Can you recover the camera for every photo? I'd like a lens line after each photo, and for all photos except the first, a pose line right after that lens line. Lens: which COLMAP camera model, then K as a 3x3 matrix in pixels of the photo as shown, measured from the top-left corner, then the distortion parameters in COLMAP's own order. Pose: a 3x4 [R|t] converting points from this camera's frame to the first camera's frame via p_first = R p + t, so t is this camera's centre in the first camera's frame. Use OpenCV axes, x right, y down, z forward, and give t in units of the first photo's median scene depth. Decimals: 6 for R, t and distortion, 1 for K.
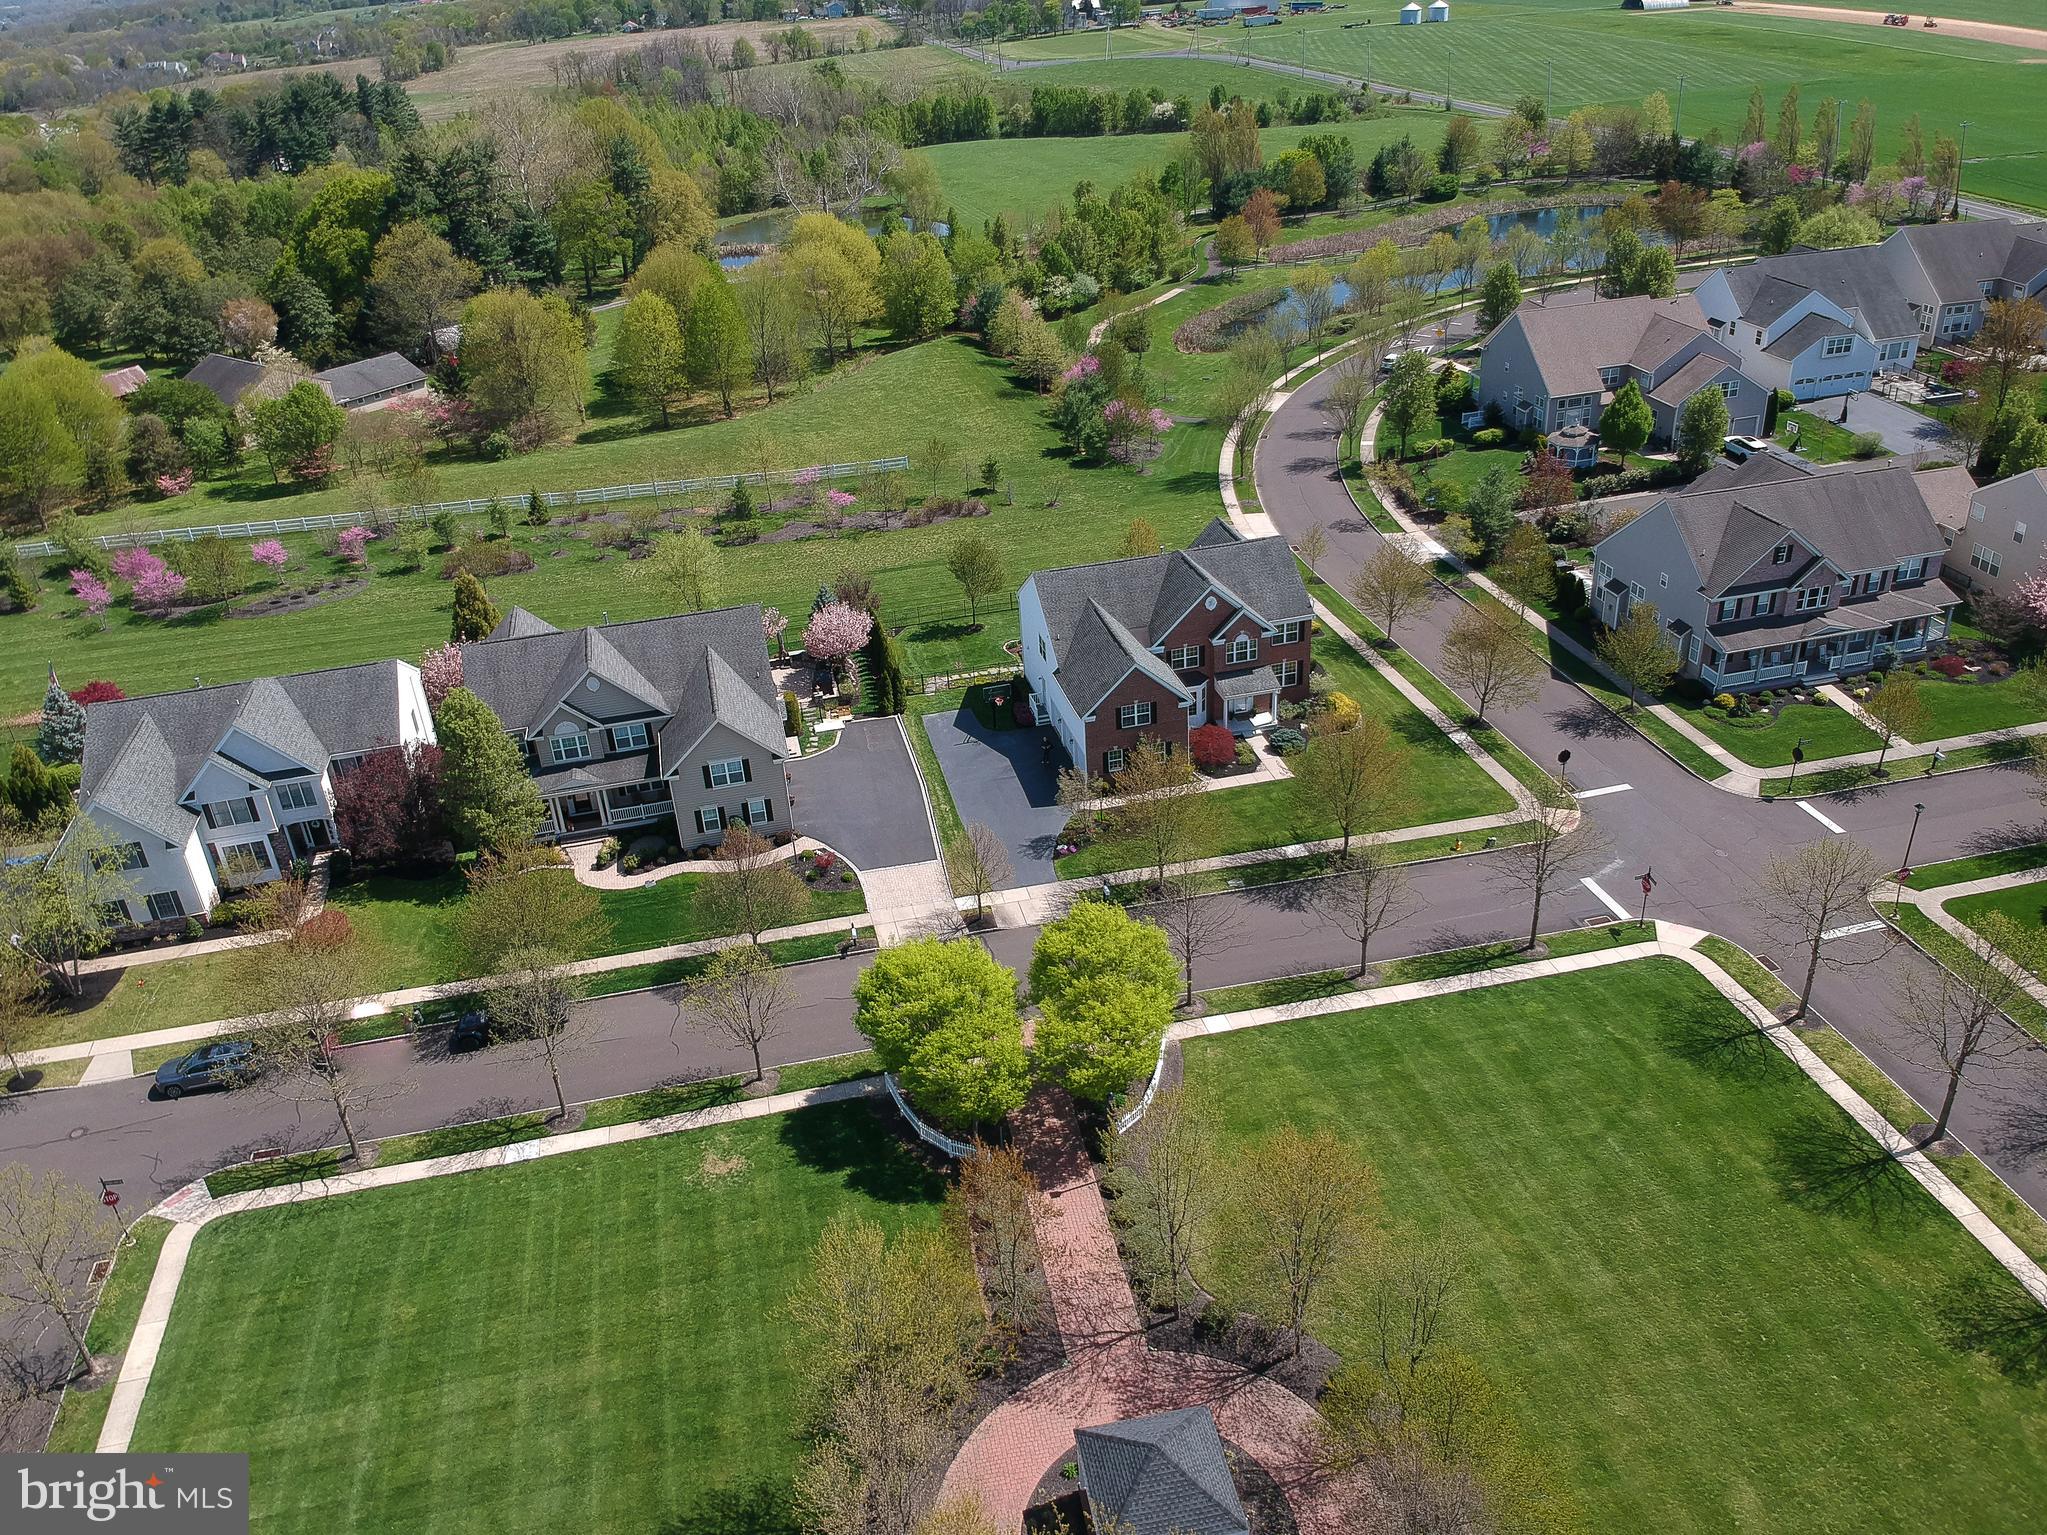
lens RADIAL K [[1503.5, 0, 997.1], [0, 1503.5, 728.8], [0, 0, 1]] dist [0.101423, -0.188786]
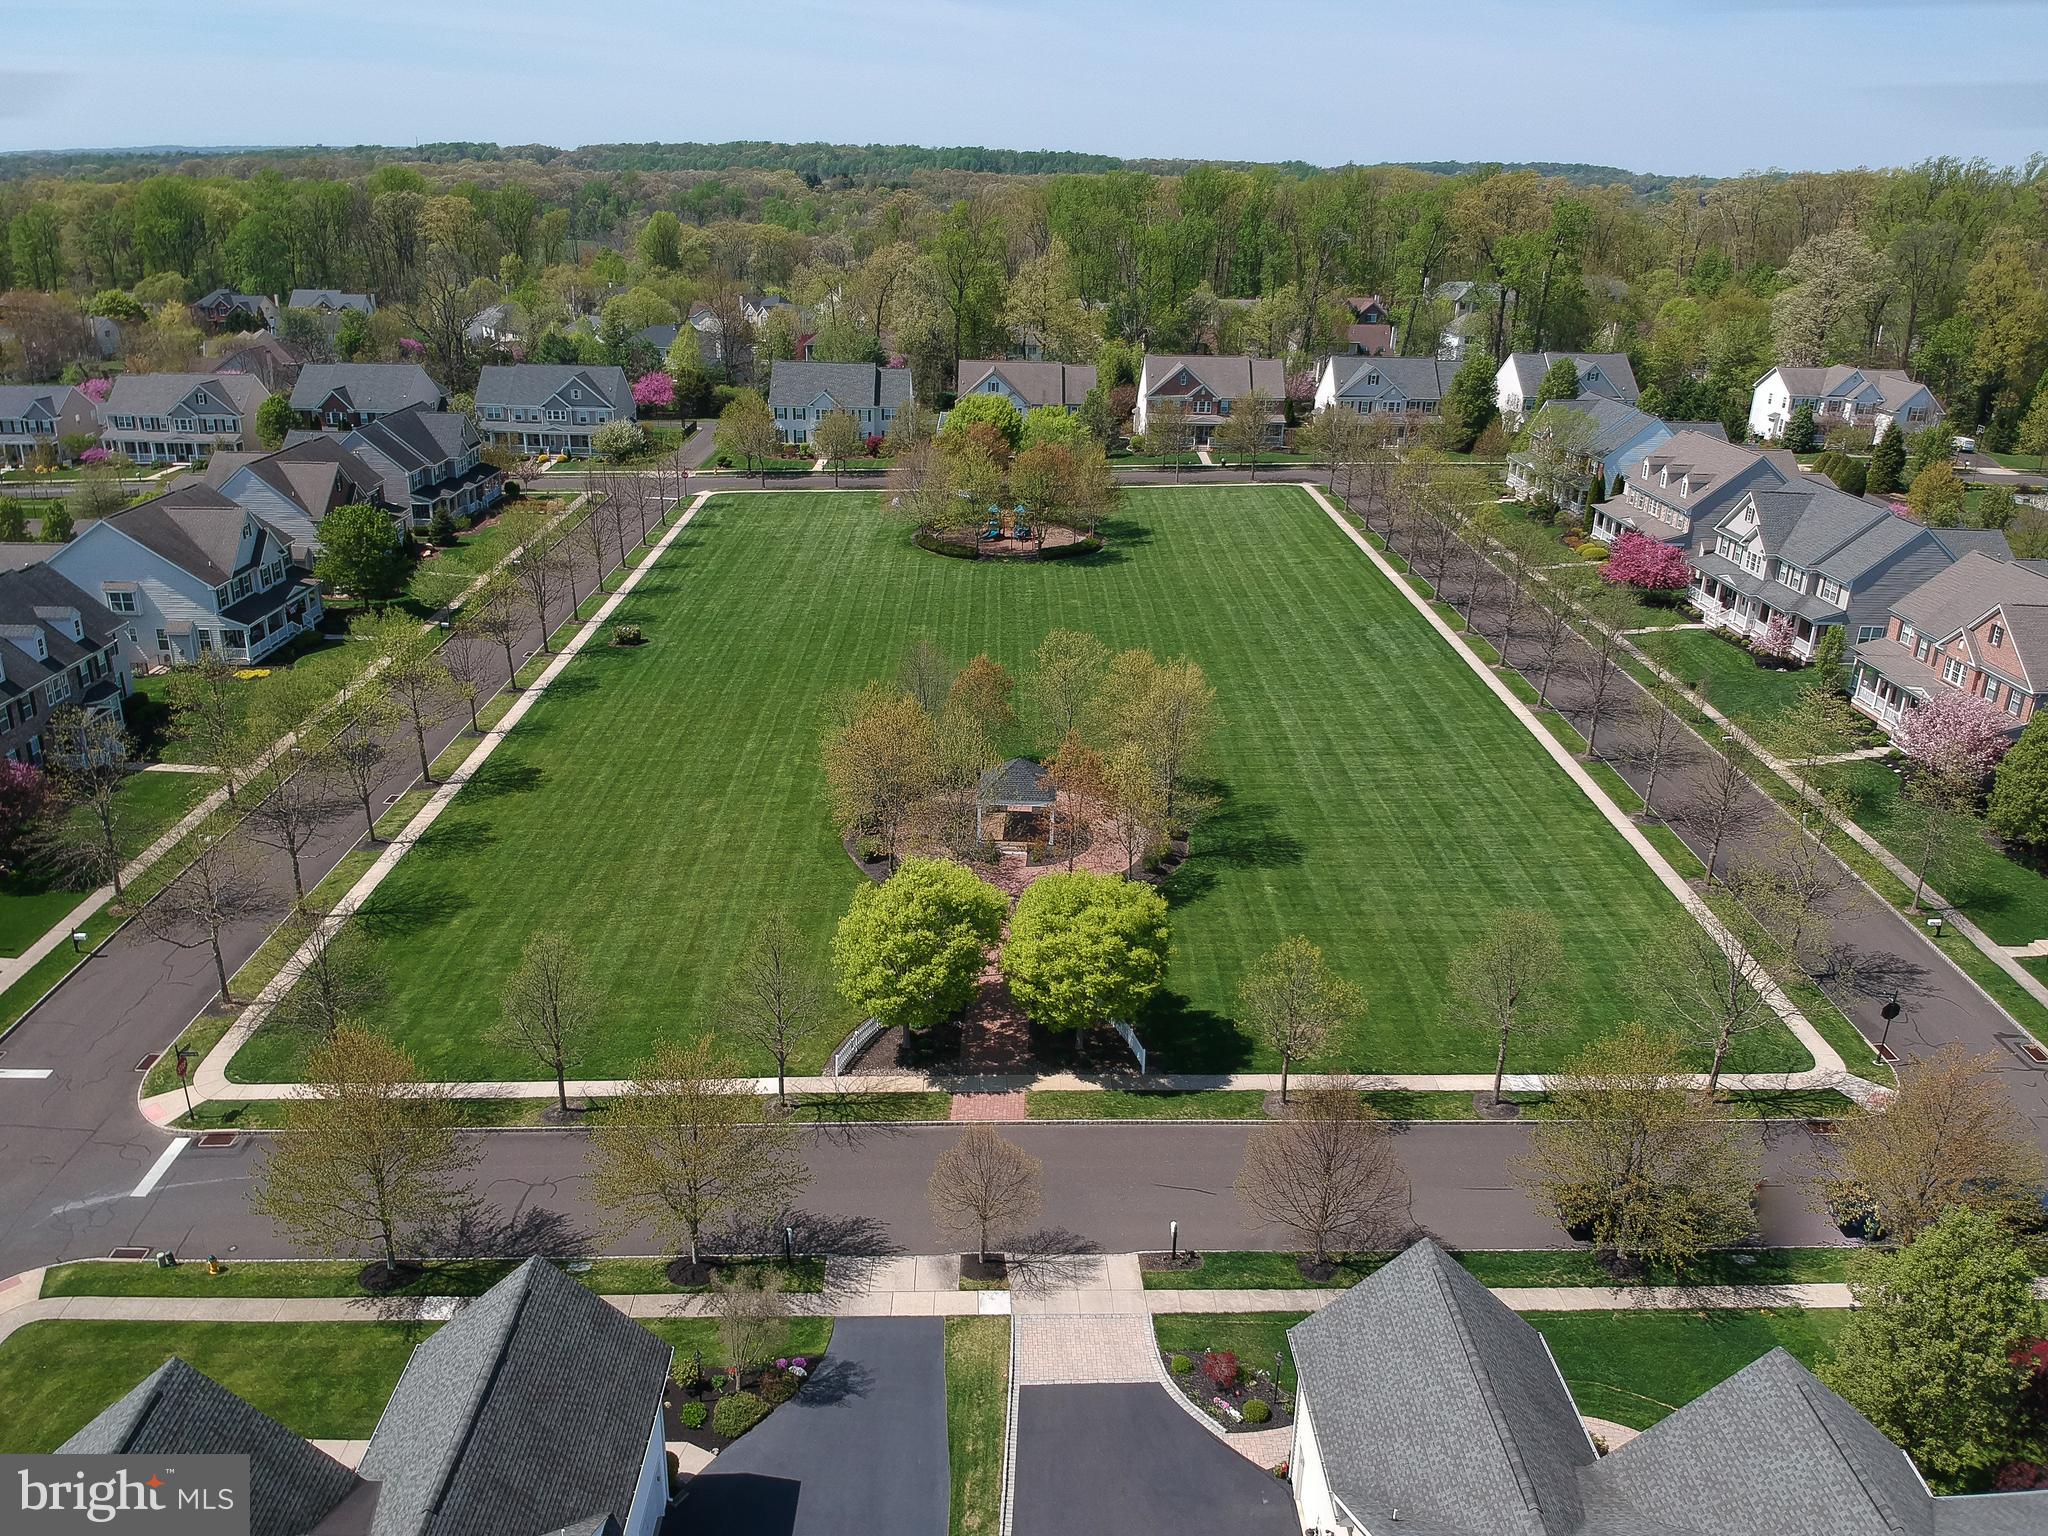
lens RADIAL K [[1504.2, 0, 997.6], [0, 1504.2, 729.3], [0, 0, 1]] dist [0.101423, -0.188786]
pose [[-0.976151, -0.028040, 0.215276, -0.105860], [0.141179, 0.671313, 0.727604, -0.354035], [-0.164919, 0.740644, -0.651344, 0.862095]]
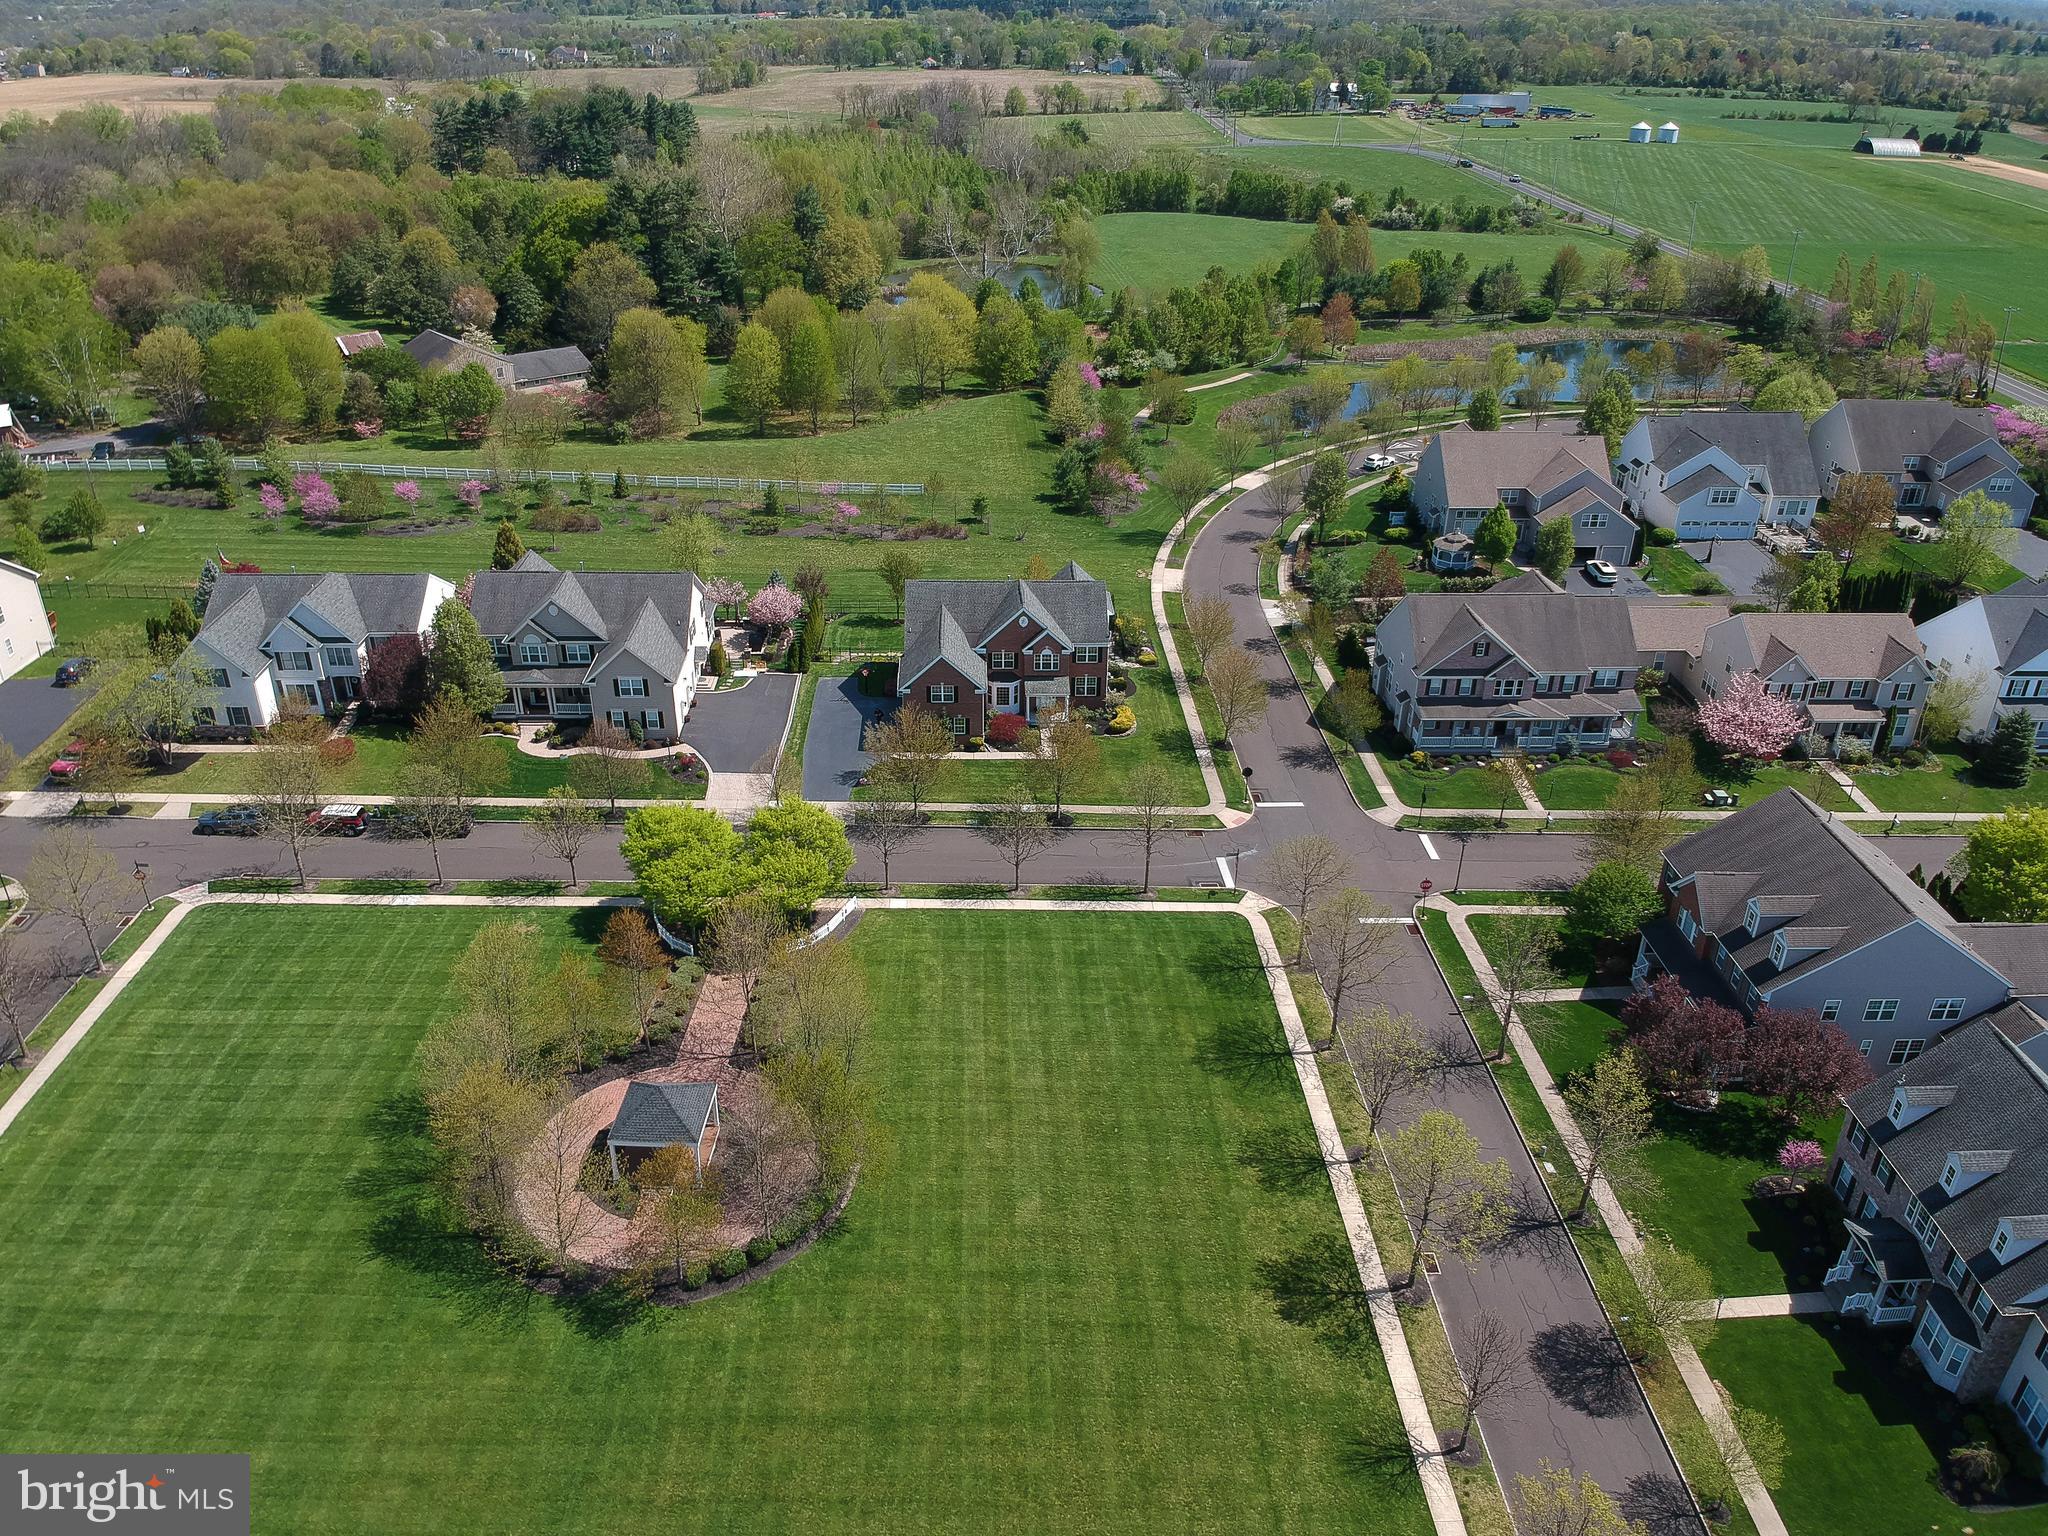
lens RADIAL K [[1442.7, 0, 1024.0], [0, 1442.7, 768.0], [0, 0, 1]] dist [0.121109, -0.245806]
pose [[0.980835, 0.155833, -0.116957, 0.246327], [-0.154712, 0.987783, 0.018663, 0.015840], [0.118436, -0.000211, 0.992962, -0.204457]]
